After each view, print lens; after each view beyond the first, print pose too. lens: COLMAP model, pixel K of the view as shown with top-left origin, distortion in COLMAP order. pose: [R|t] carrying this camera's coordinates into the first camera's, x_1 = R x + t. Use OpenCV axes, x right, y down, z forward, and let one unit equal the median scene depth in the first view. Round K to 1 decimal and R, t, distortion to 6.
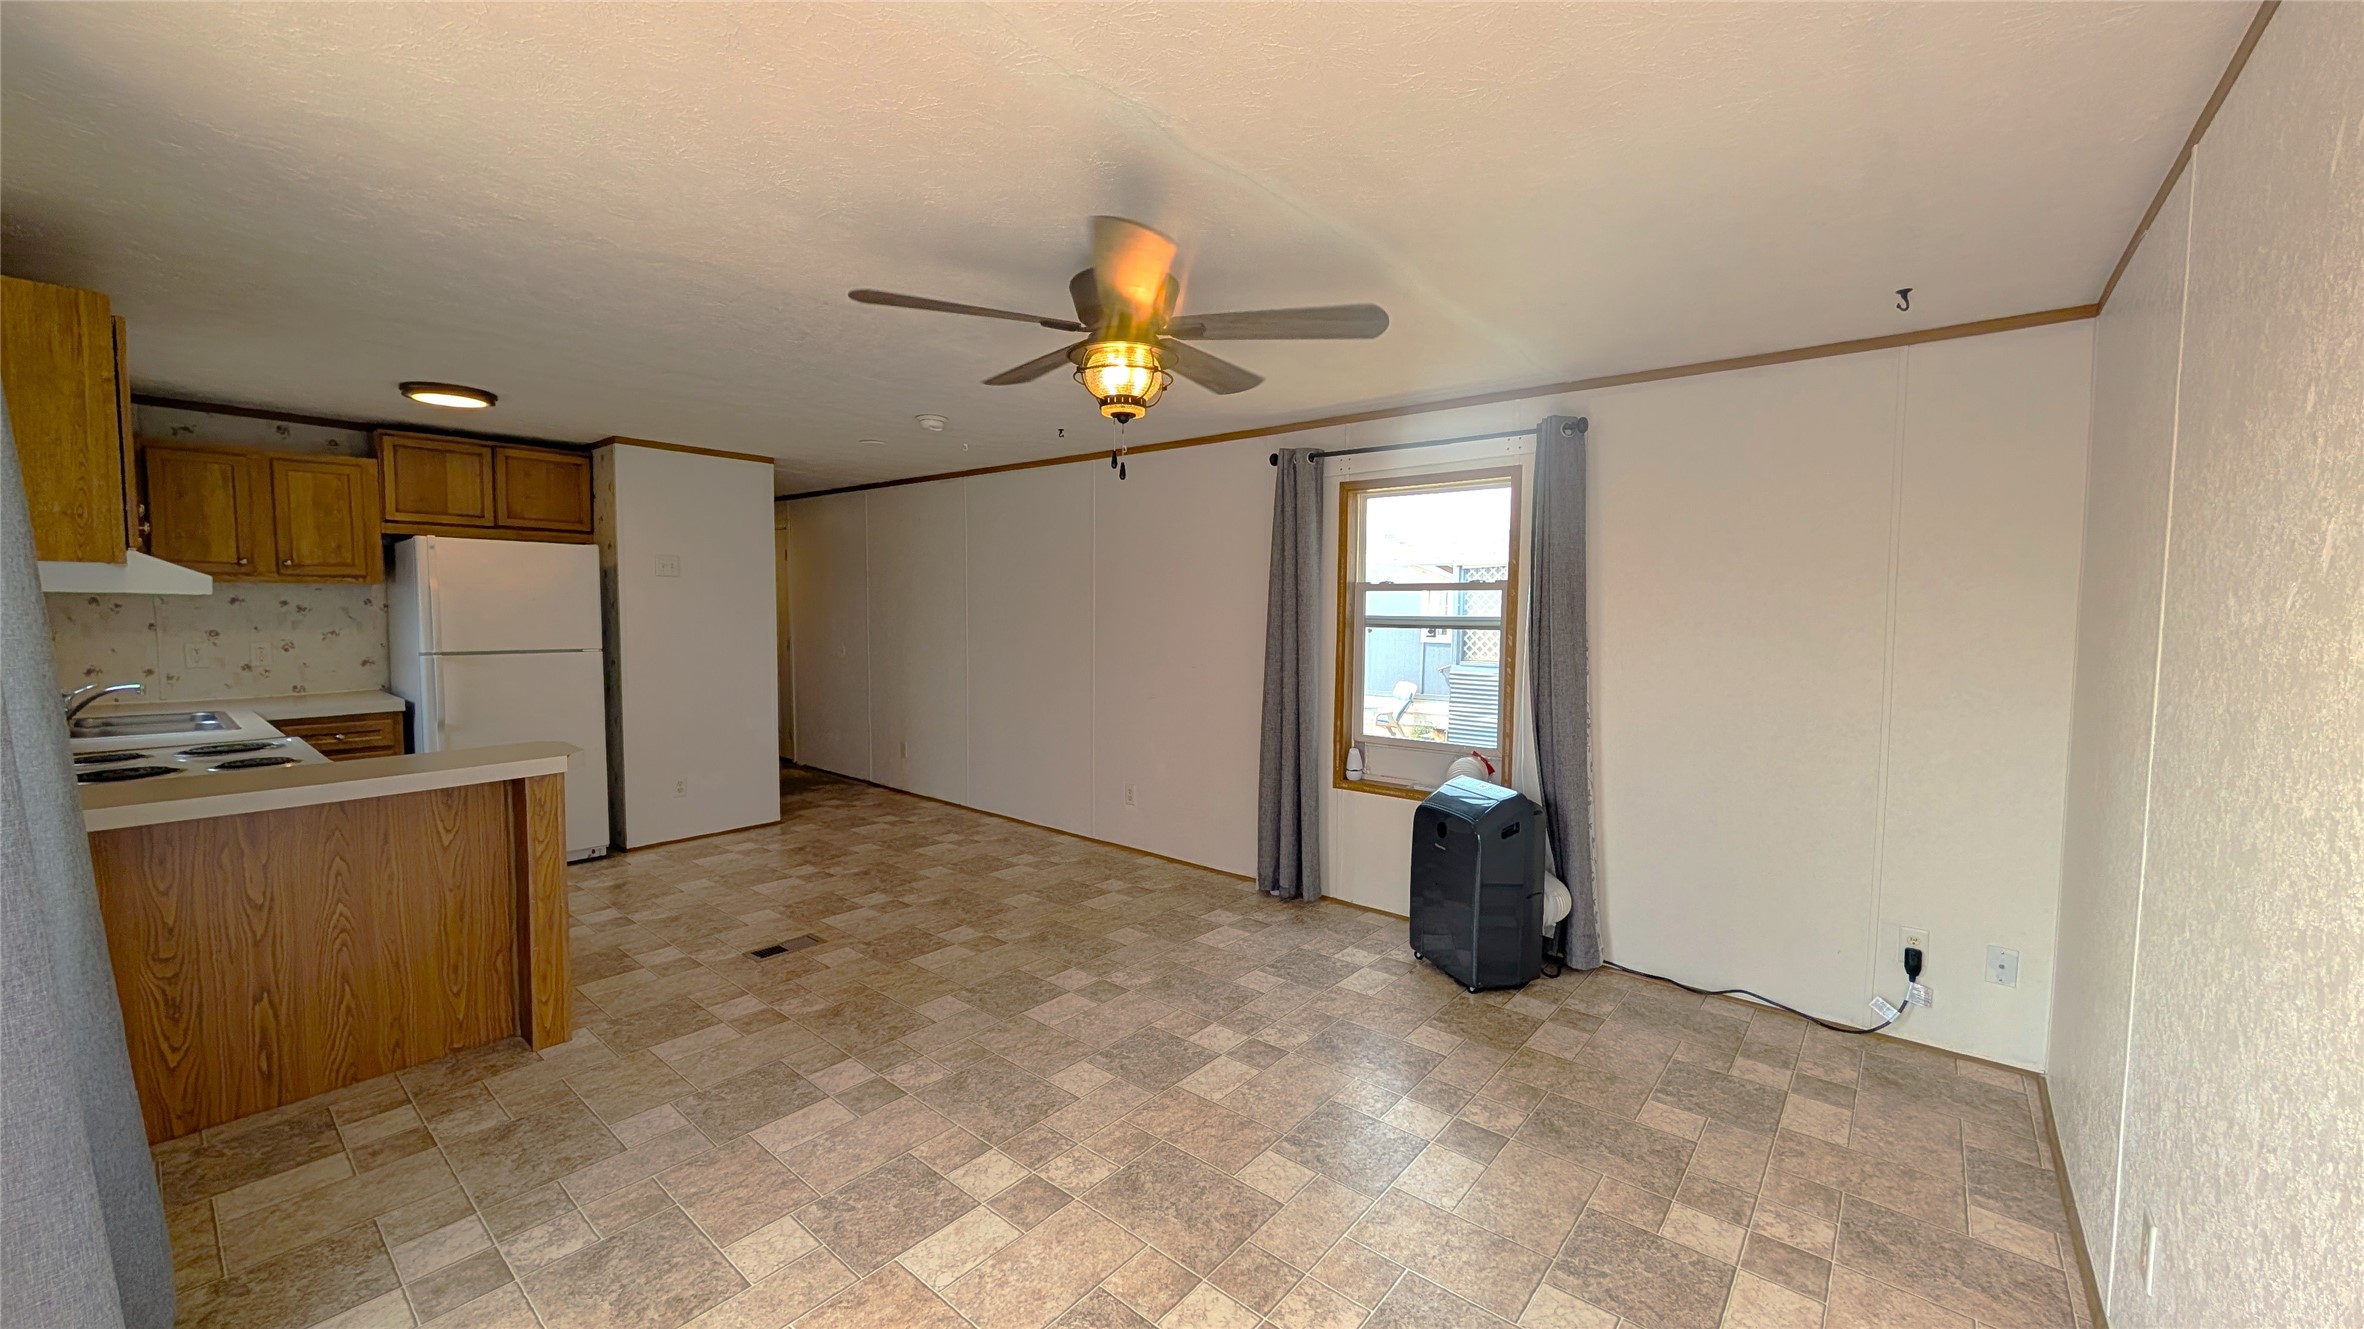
lens RADIAL K [[890.2, 0, 1181.2], [0, 890.2, 664.0], [0, 0, 1]] dist [0.000791, 0.000070]
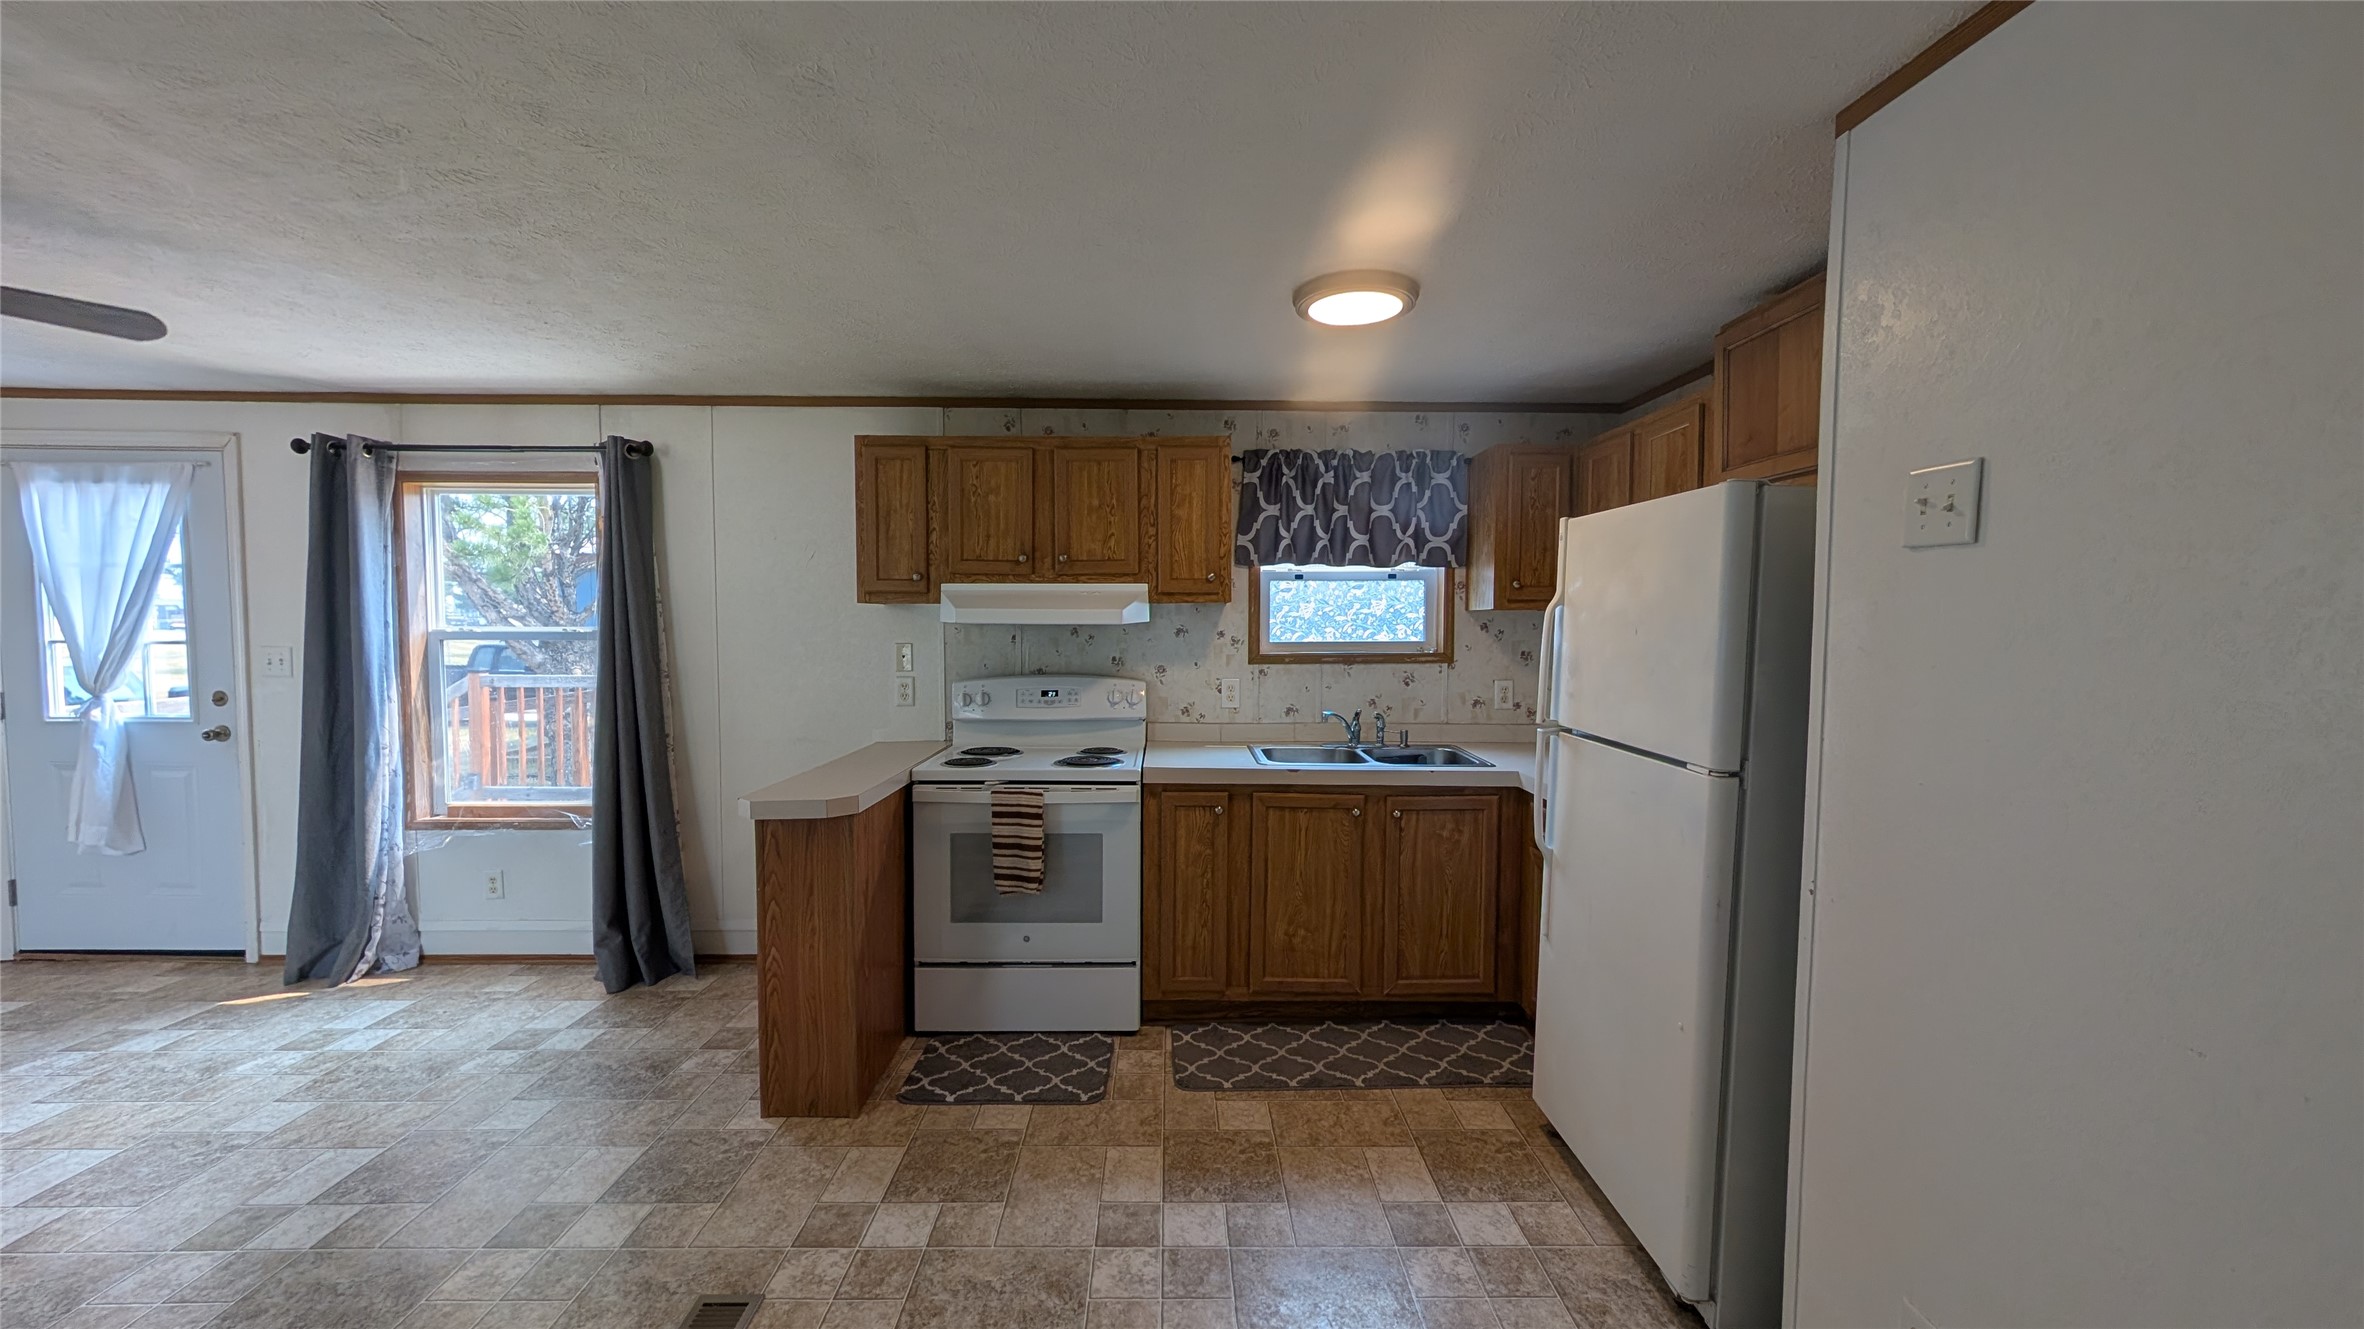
lens RADIAL K [[890.4, 0, 1181.3], [0, 890.4, 664.6], [0, 0, 1]] dist [-0.000204, 0.000448]
pose [[-0.755741, 0.021711, -0.654511, -0.311425], [-0.054898, 0.993832, 0.096355, -0.100539], [0.652566, 0.108751, -0.749887, 1.378459]]
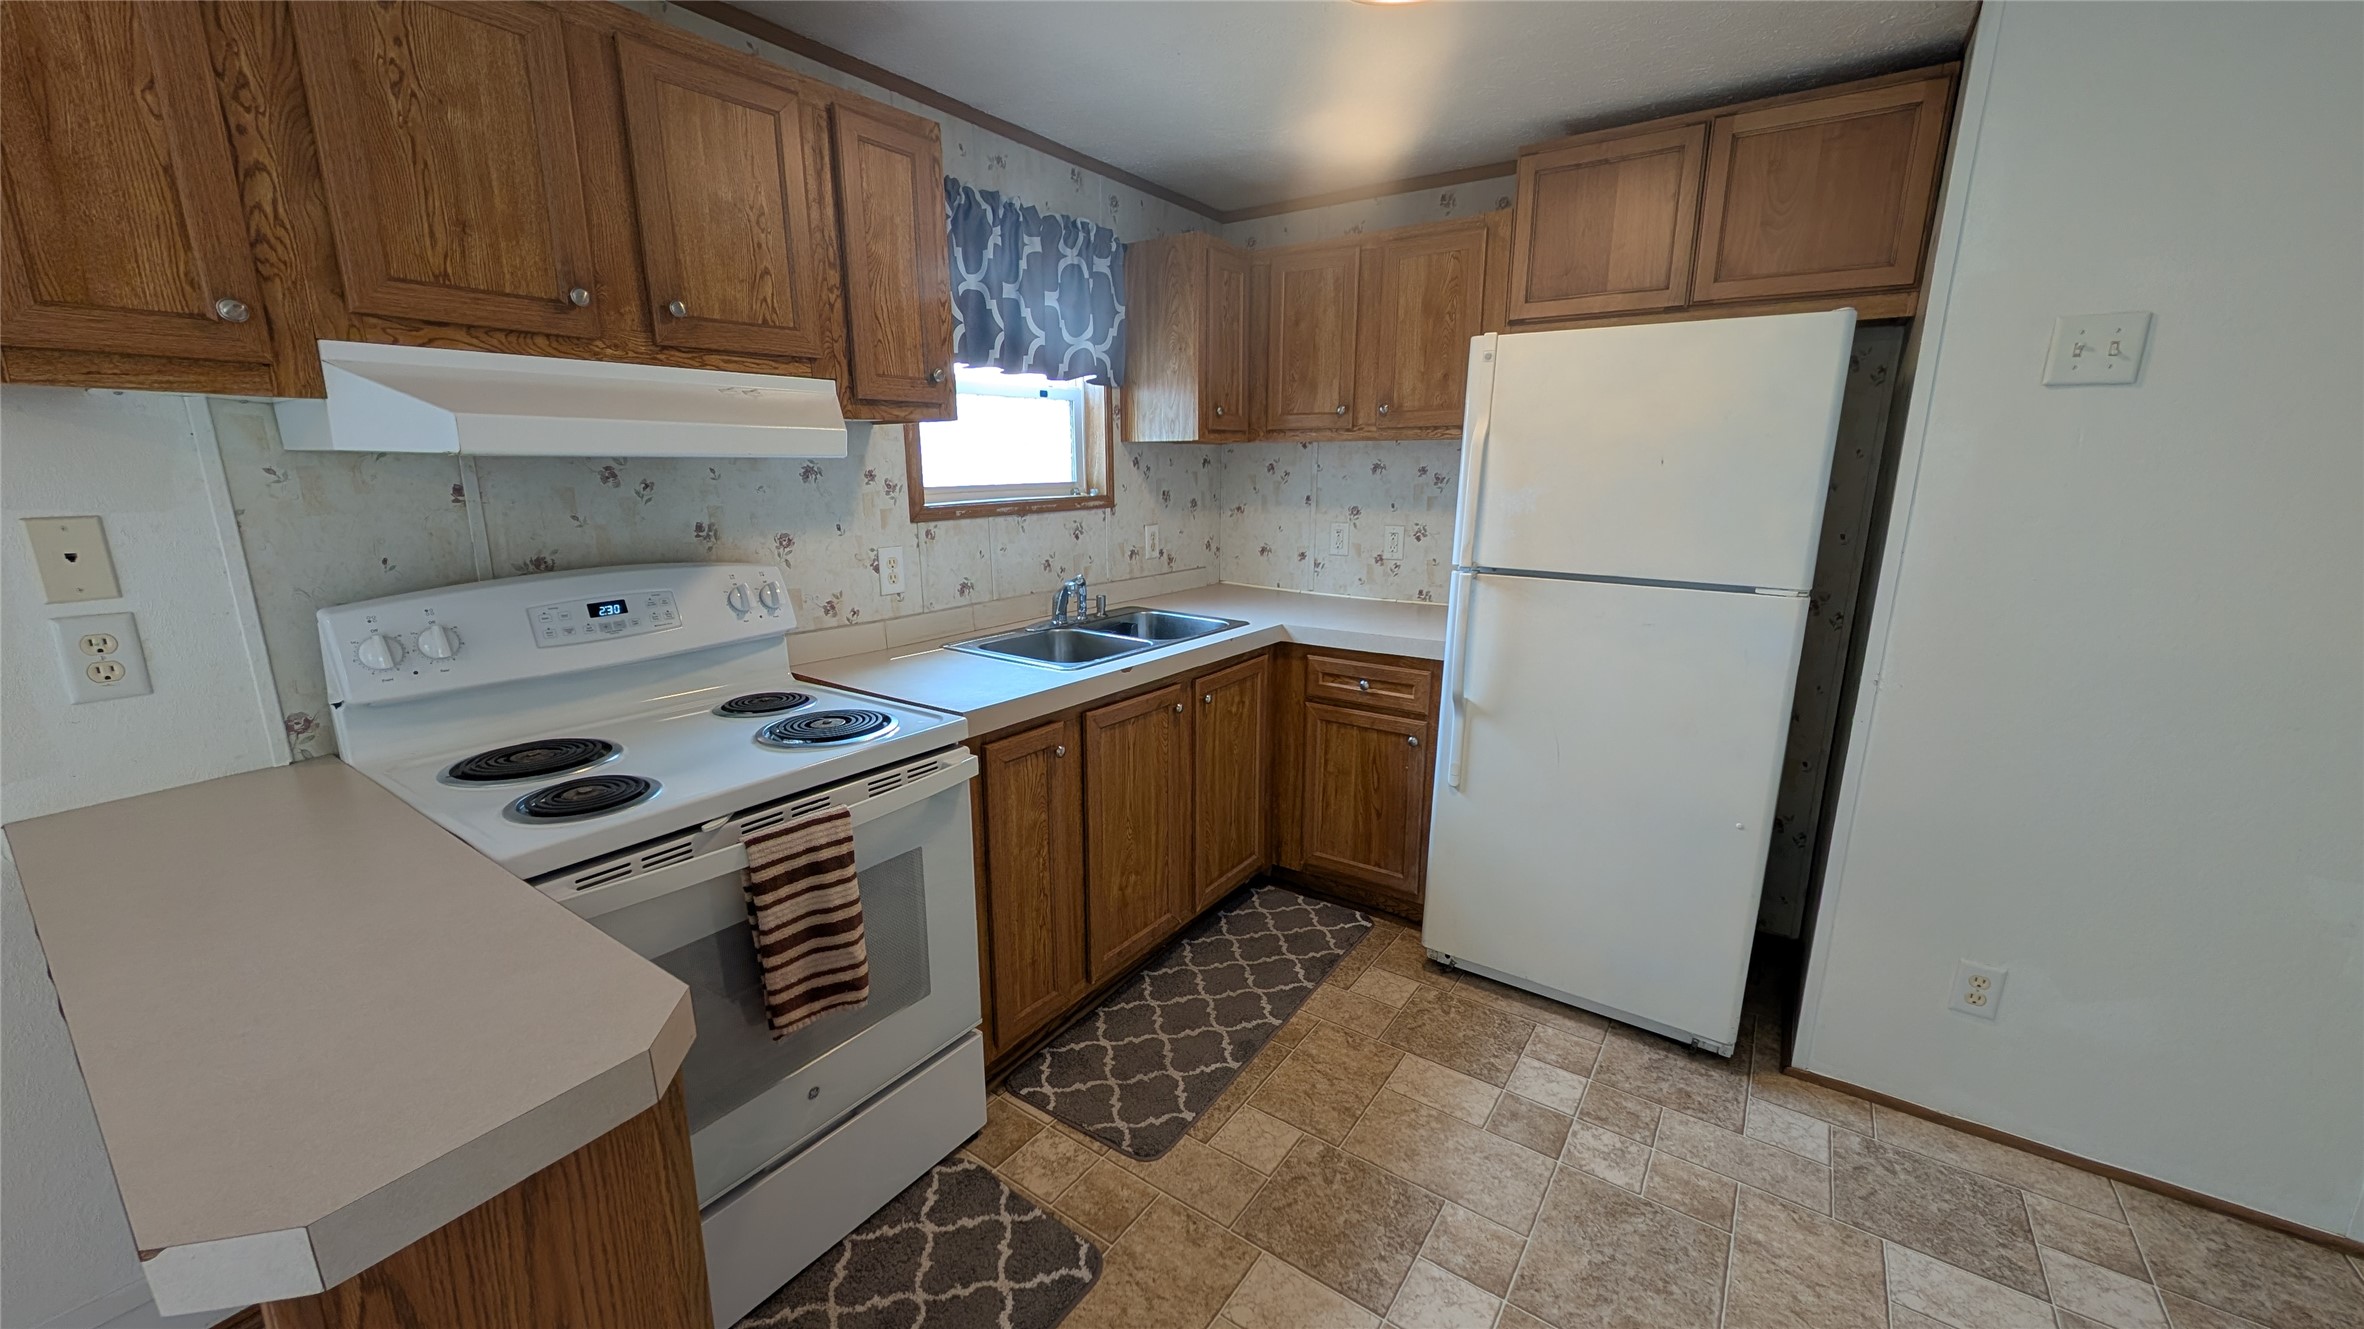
lens RADIAL K [[889.4, 0, 1179.8], [0, 889.4, 665.7], [0, 0, 1]] dist [-0.000886, -0.000066]
pose [[0.083383, 0.213036, -0.973480, -0.356174], [-0.068129, 0.975815, 0.207712, -0.057755], [0.994186, 0.049003, 0.095881, 0.851170]]
